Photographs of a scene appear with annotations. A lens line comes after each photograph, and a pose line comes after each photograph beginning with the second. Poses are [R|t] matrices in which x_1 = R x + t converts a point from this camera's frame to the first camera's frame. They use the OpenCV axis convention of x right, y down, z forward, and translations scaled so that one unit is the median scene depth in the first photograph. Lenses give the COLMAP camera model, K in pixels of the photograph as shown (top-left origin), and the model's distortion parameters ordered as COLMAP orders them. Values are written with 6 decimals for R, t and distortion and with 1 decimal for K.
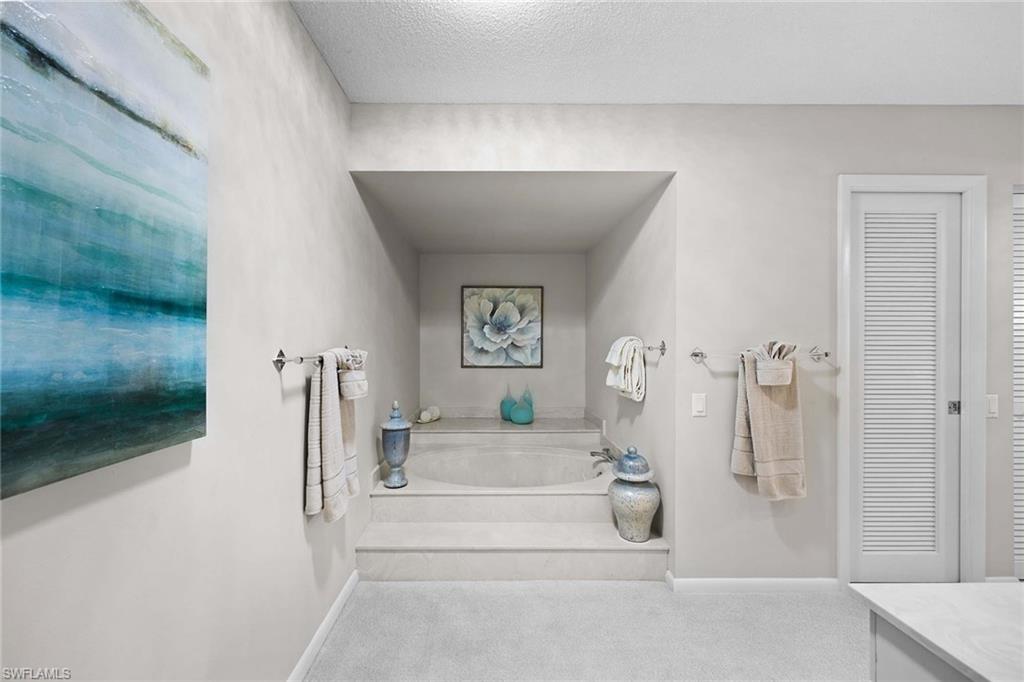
lens RADIAL K [[392.0, 0, 515.3], [0, 392.0, 341.5], [0, 0, 1]] dist [-0.000981, -0.000012]
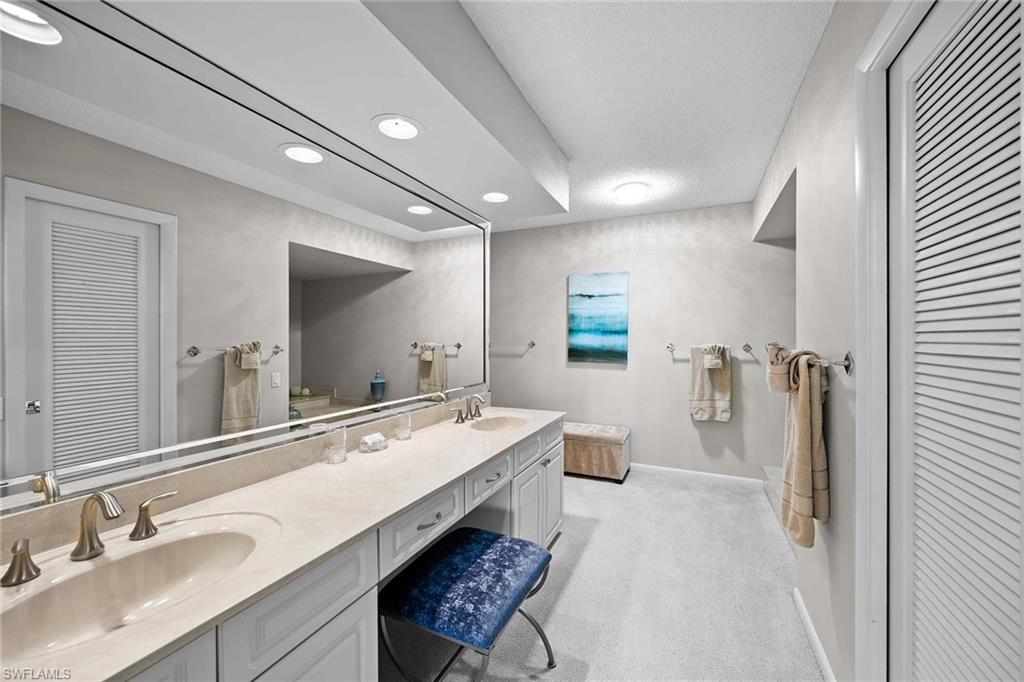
lens RADIAL K [[392.0, 0, 515.3], [0, 392.0, 341.5], [0, 0, 1]] dist [-0.000981, -0.000012]
pose [[-0.417773, -0.009004, -0.908507, 3.498238], [-0.005577, 0.999957, -0.007345, 0.051869], [0.908534, 0.001998, -0.417805, 1.734785]]
